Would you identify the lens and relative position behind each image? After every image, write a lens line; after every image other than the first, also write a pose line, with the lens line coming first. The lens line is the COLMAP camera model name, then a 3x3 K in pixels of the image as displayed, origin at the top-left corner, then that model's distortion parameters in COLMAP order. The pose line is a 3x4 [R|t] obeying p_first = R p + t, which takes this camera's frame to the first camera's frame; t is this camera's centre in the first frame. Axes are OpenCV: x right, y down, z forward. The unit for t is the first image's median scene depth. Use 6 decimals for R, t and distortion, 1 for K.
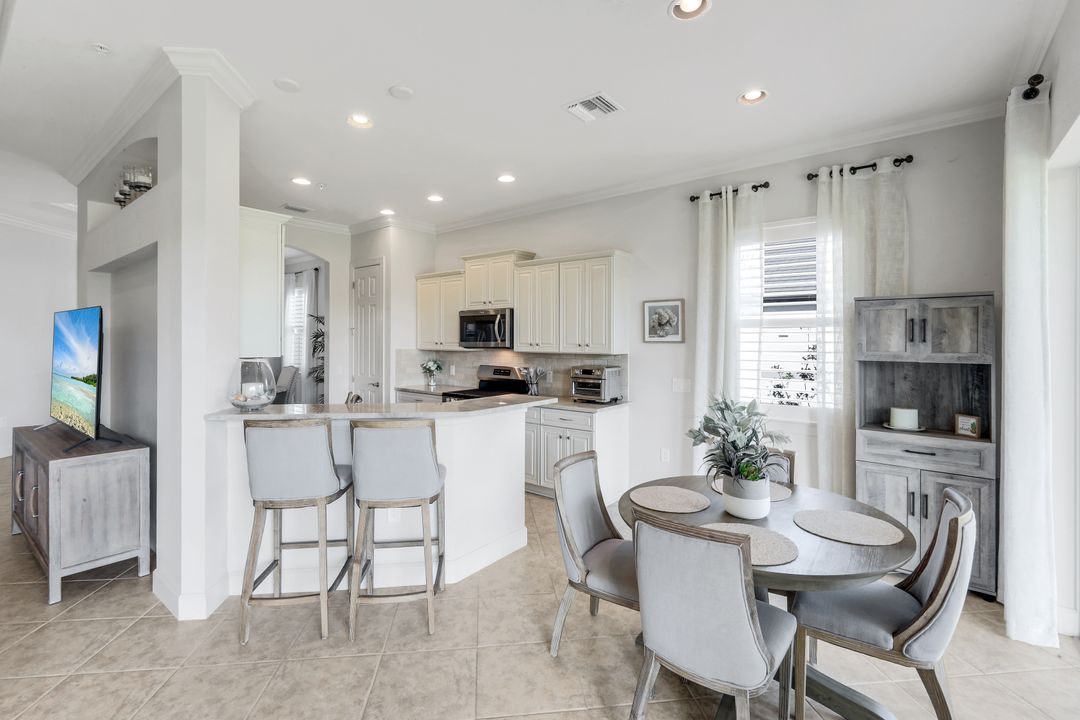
lens RADIAL K [[468.7, 0, 528.0], [0, 468.7, 343.3], [0, 0, 1]] dist [-0.002051, -0.000499]
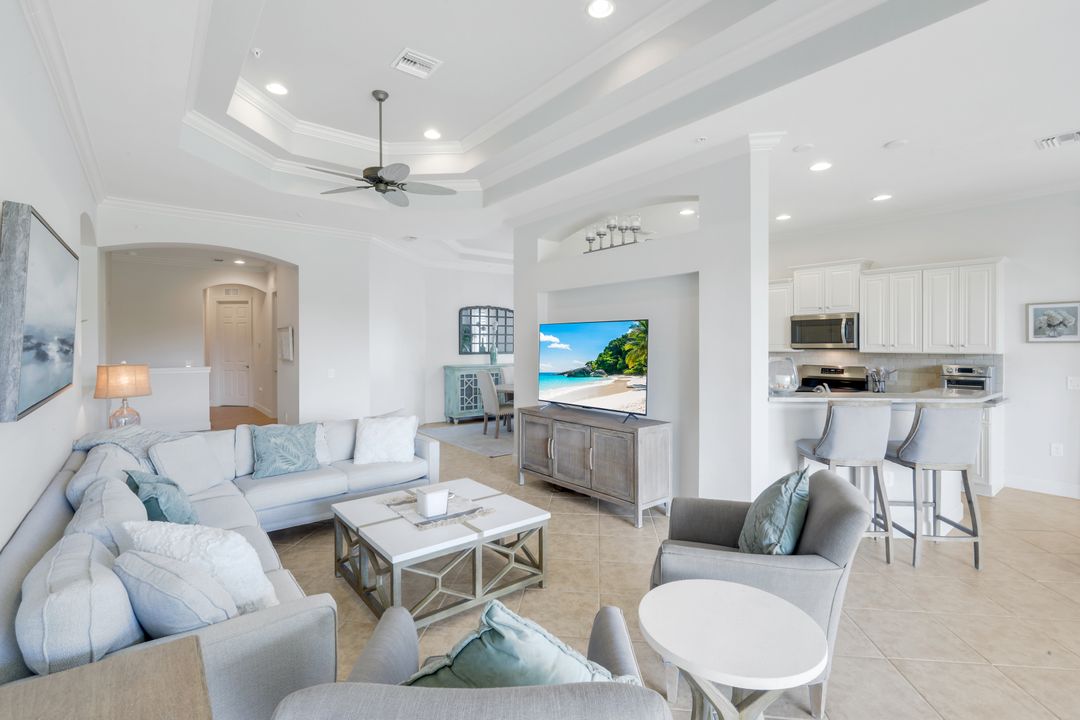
lens RADIAL K [[468.7, 0, 572.8], [0, 468.7, 351.7], [0, 0, 1]] dist [-0.002051, -0.000499]
pose [[0.975933, -0.003914, -0.218037, -0.464117], [0.006642, 0.999909, 0.011782, -0.000517], [0.217971, -0.012946, 0.975869, -0.225742]]
